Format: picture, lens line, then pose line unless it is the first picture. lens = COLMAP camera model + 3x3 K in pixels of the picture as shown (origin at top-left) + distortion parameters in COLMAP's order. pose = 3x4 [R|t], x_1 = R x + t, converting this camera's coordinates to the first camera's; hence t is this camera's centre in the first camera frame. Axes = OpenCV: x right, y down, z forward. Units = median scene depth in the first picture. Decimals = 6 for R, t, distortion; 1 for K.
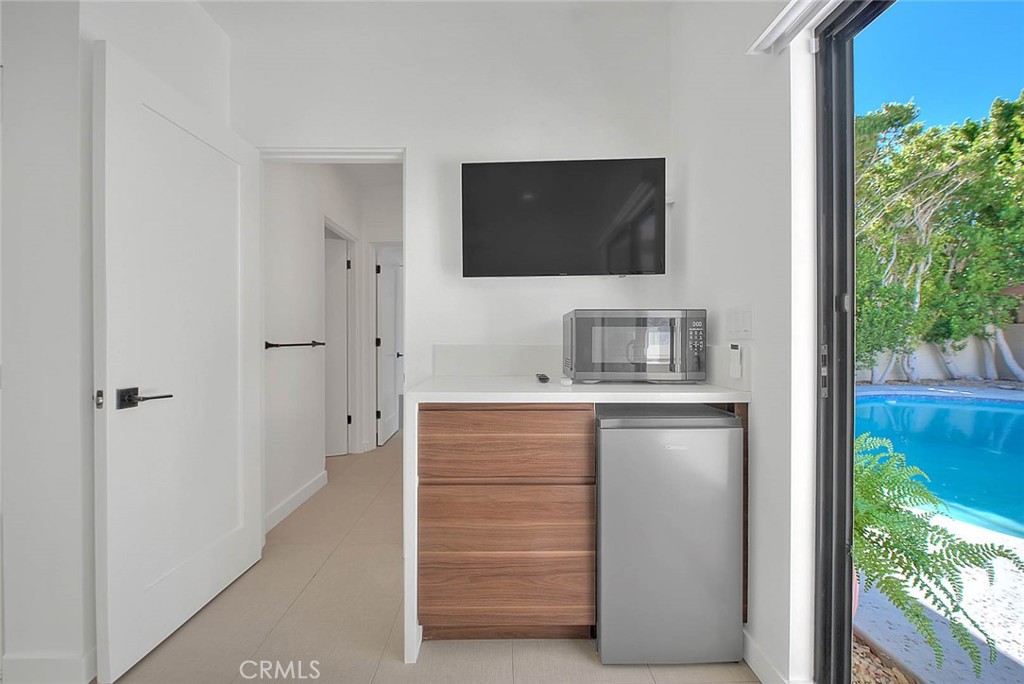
lens RADIAL K [[420.7, 0, 510.5], [0, 420.7, 336.8], [0, 0, 1]] dist [-0.003860, -0.001671]
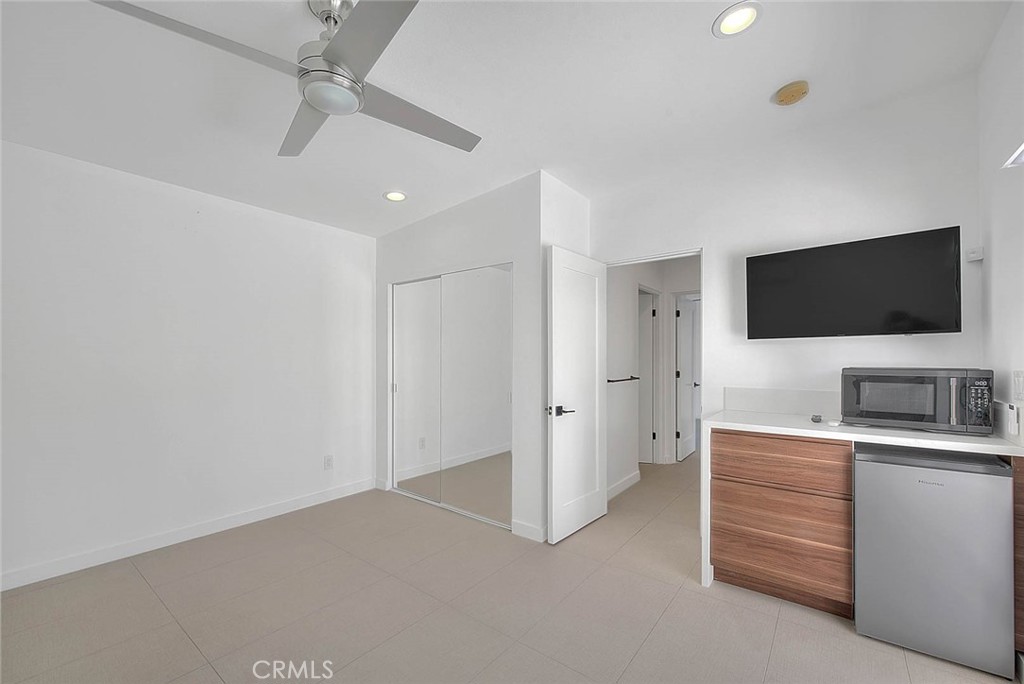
lens RADIAL K [[420.7, 0, 500.3], [0, 420.7, 359.3], [0, 0, 1]] dist [-0.003860, -0.001671]
pose [[0.768971, 0.001140, -0.639283, 0.190049], [0.002544, 0.999985, 0.004843, -0.115498], [0.639279, -0.005351, 0.768956, -0.758800]]
